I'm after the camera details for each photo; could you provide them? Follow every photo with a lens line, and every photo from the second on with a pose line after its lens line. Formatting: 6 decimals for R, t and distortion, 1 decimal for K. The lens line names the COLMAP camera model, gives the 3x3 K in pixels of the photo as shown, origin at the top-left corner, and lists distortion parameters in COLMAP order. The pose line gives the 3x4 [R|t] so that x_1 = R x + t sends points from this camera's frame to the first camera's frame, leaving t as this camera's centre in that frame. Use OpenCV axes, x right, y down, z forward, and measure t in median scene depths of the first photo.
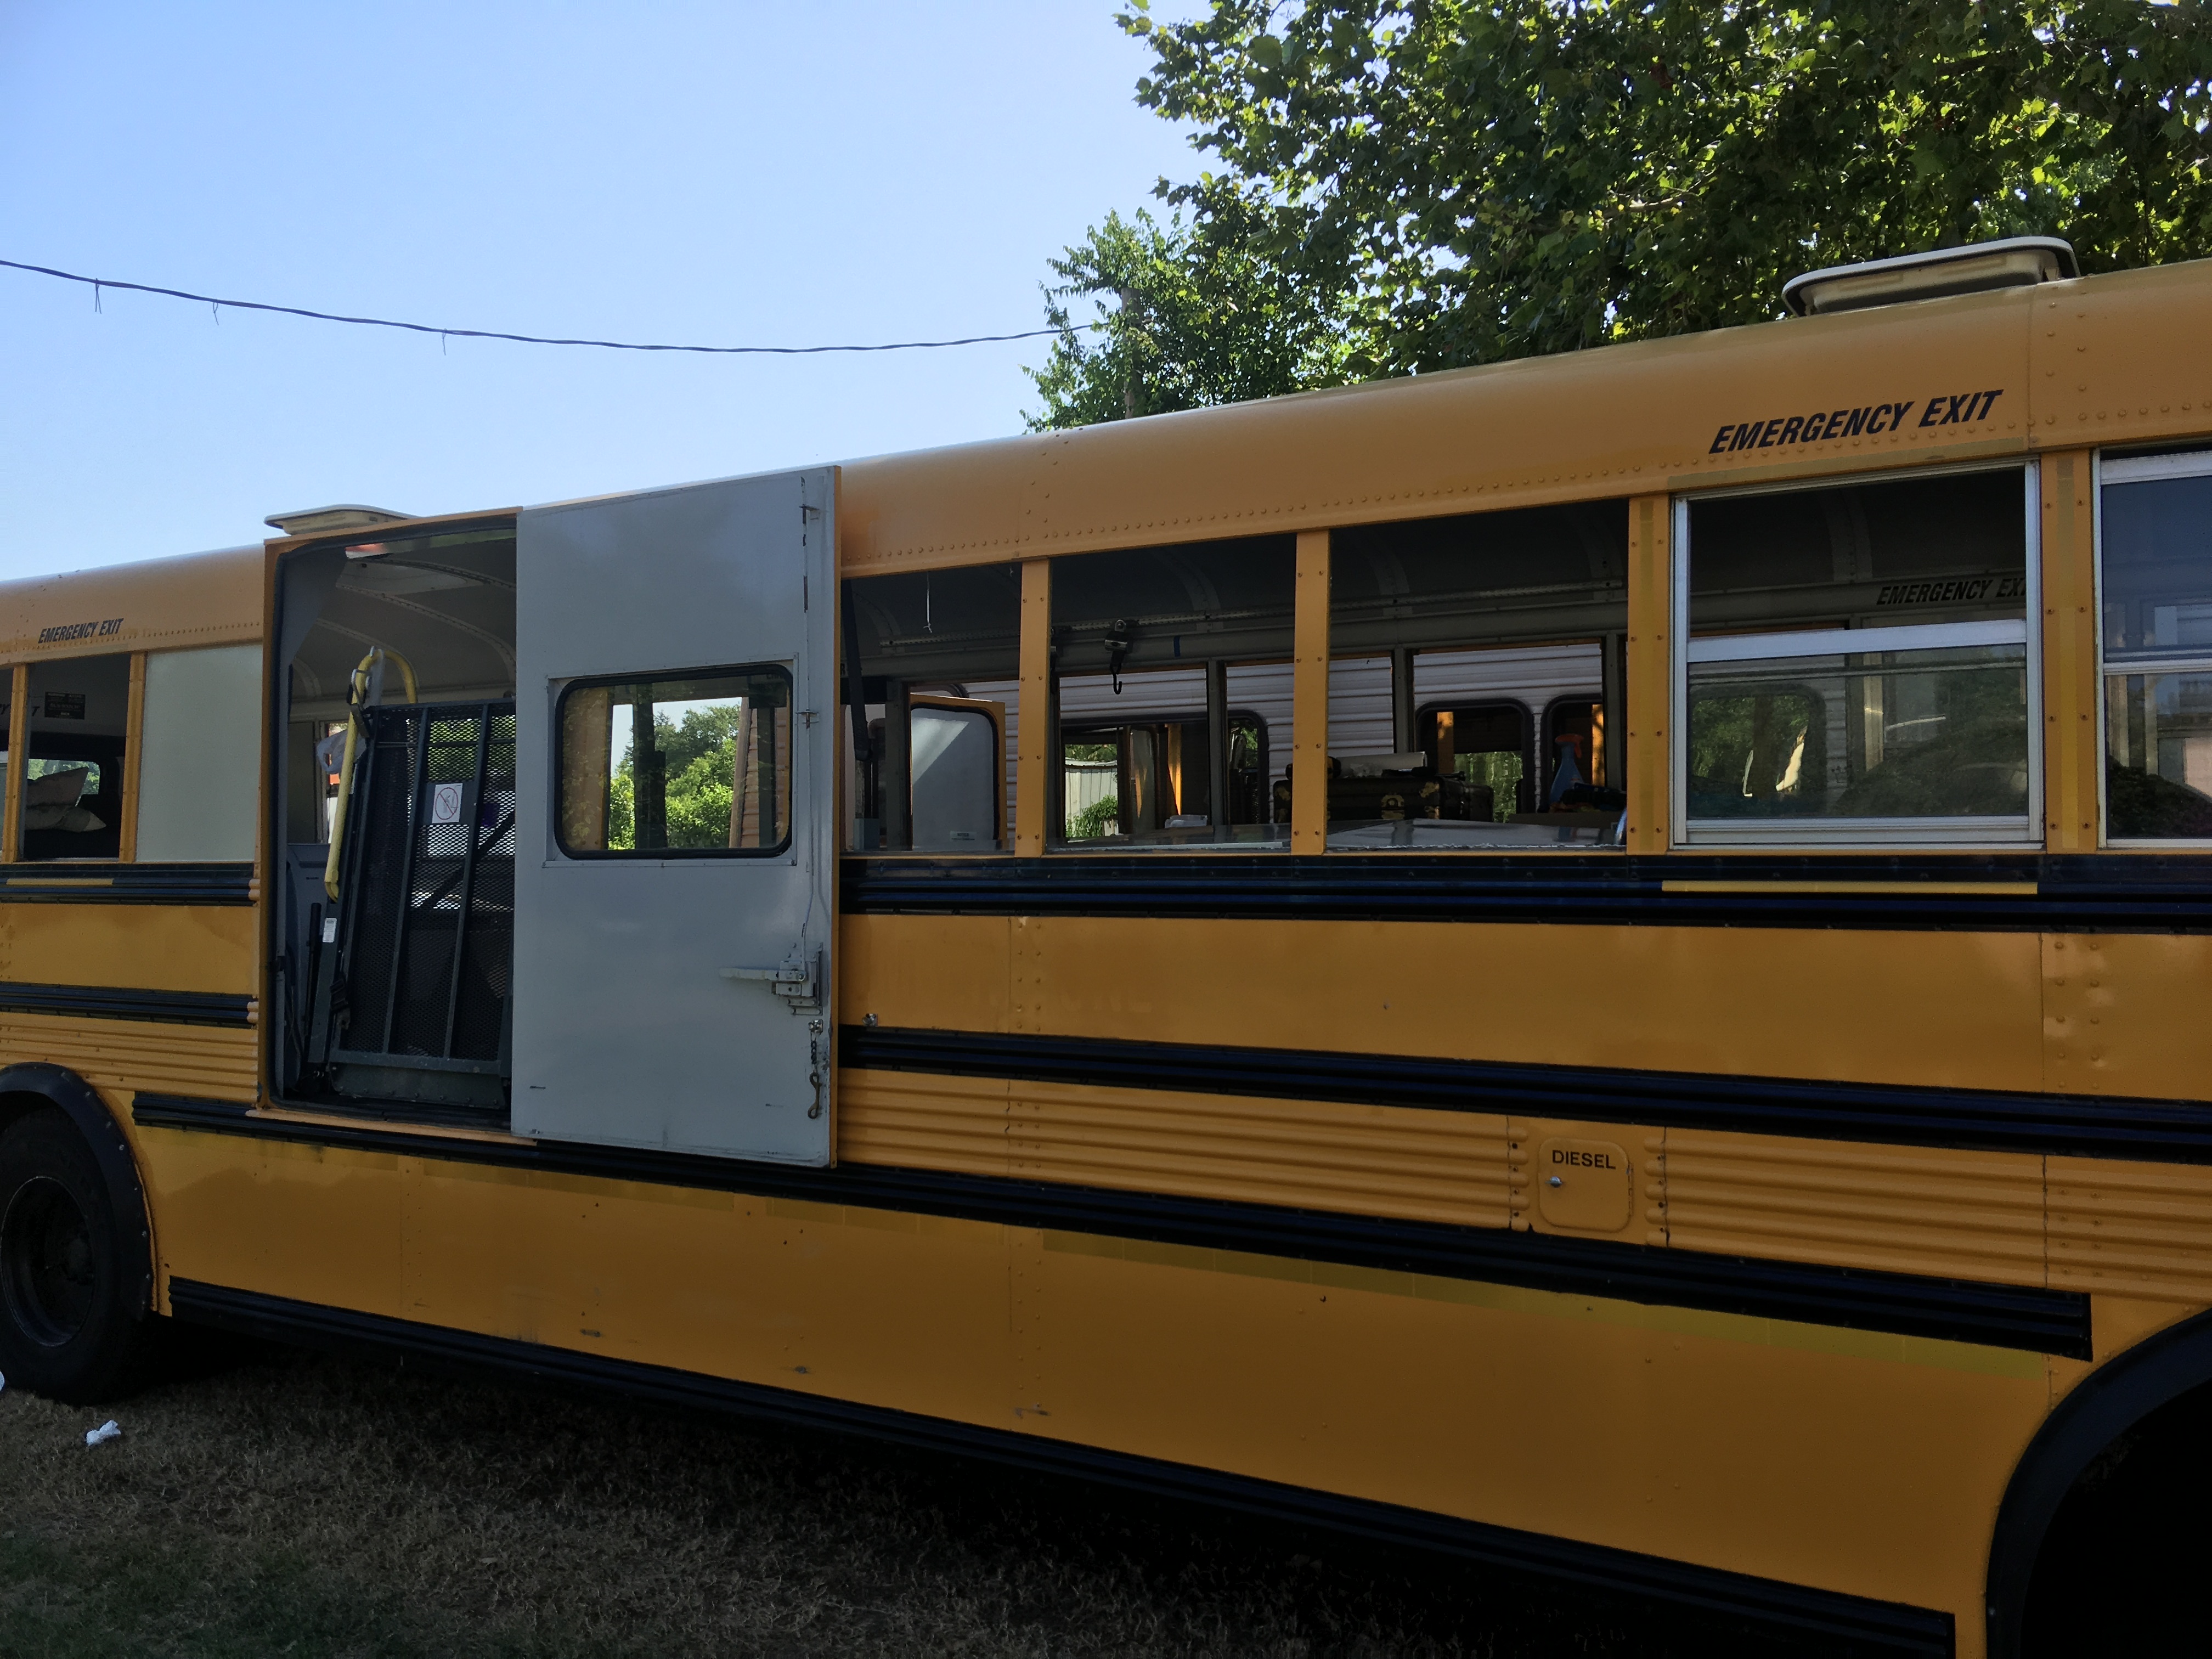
lens RADIAL K [[1860.9, 0, 1106.0], [0, 1860.9, 829.5], [0, 0, 1]] dist [0.009007, 0.007249]
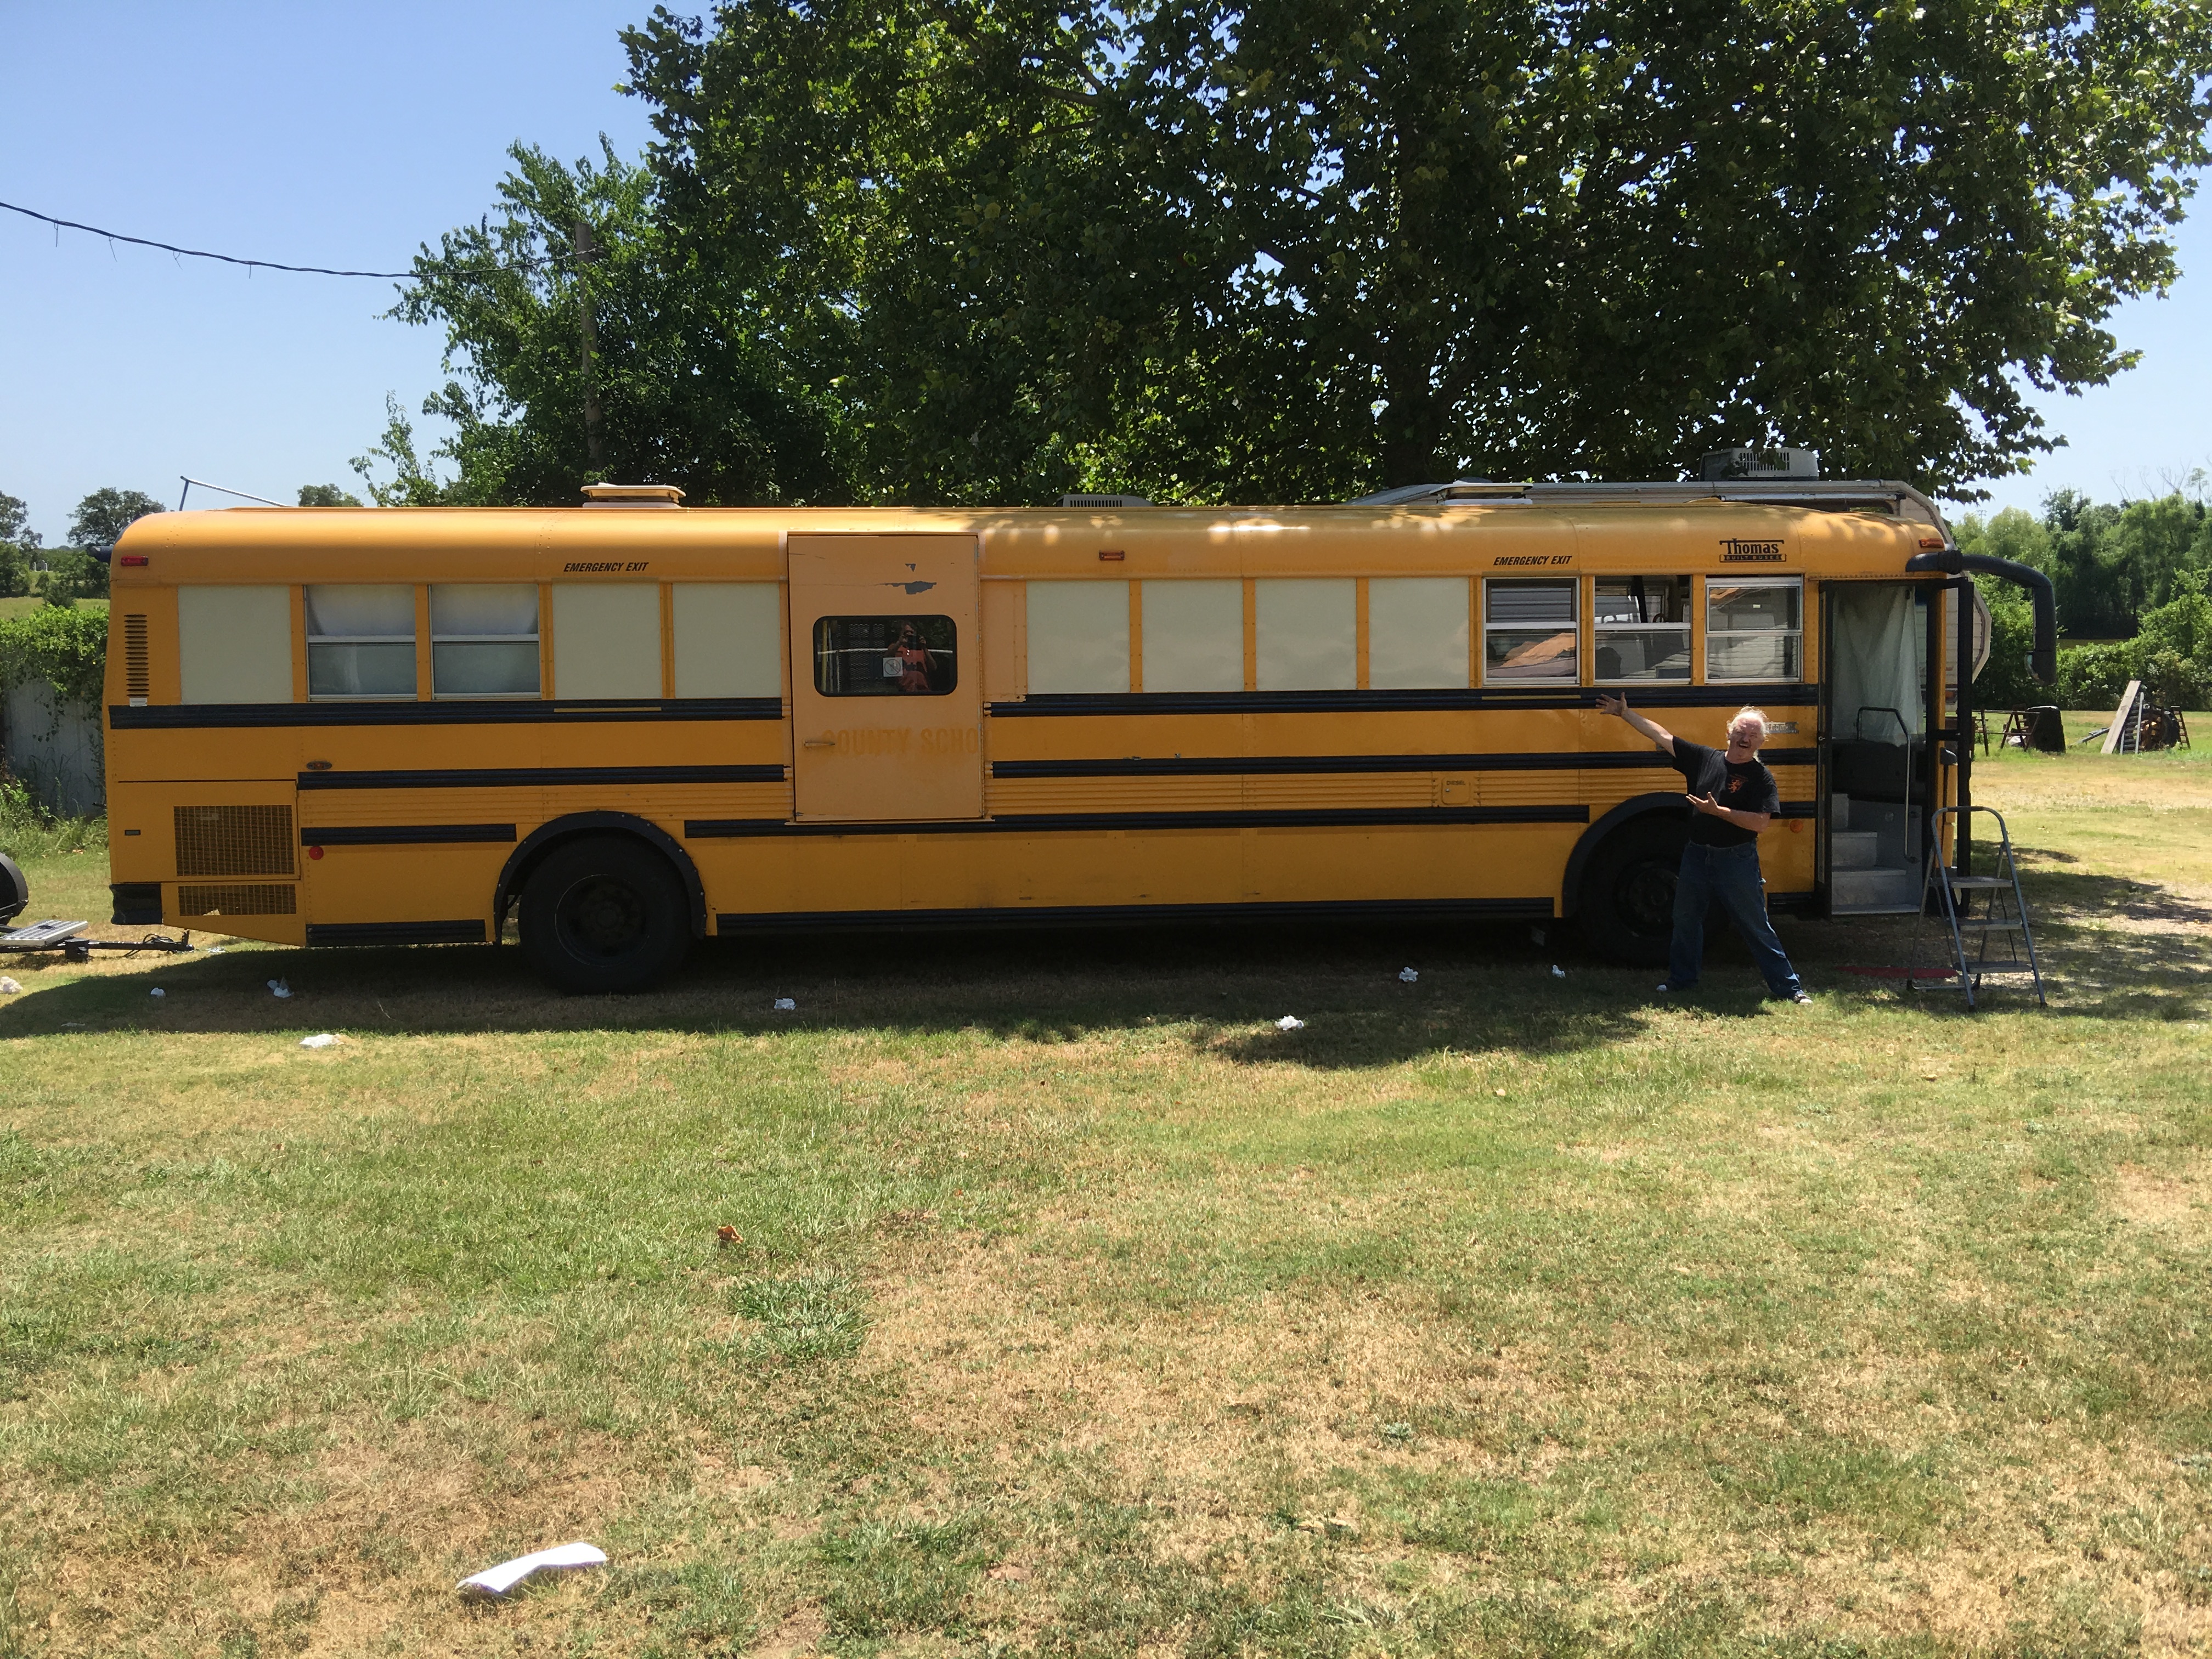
lens RADIAL K [[1860.9, 0, 1106.0], [0, 1860.9, 829.5], [0, 0, 1]] dist [0.009007, 0.007249]
pose [[0.804696, -0.065407, 0.590073, -1.344186], [-0.003908, 0.993308, 0.115432, -0.071047], [-0.593674, -0.095194, 0.799055, -0.772976]]
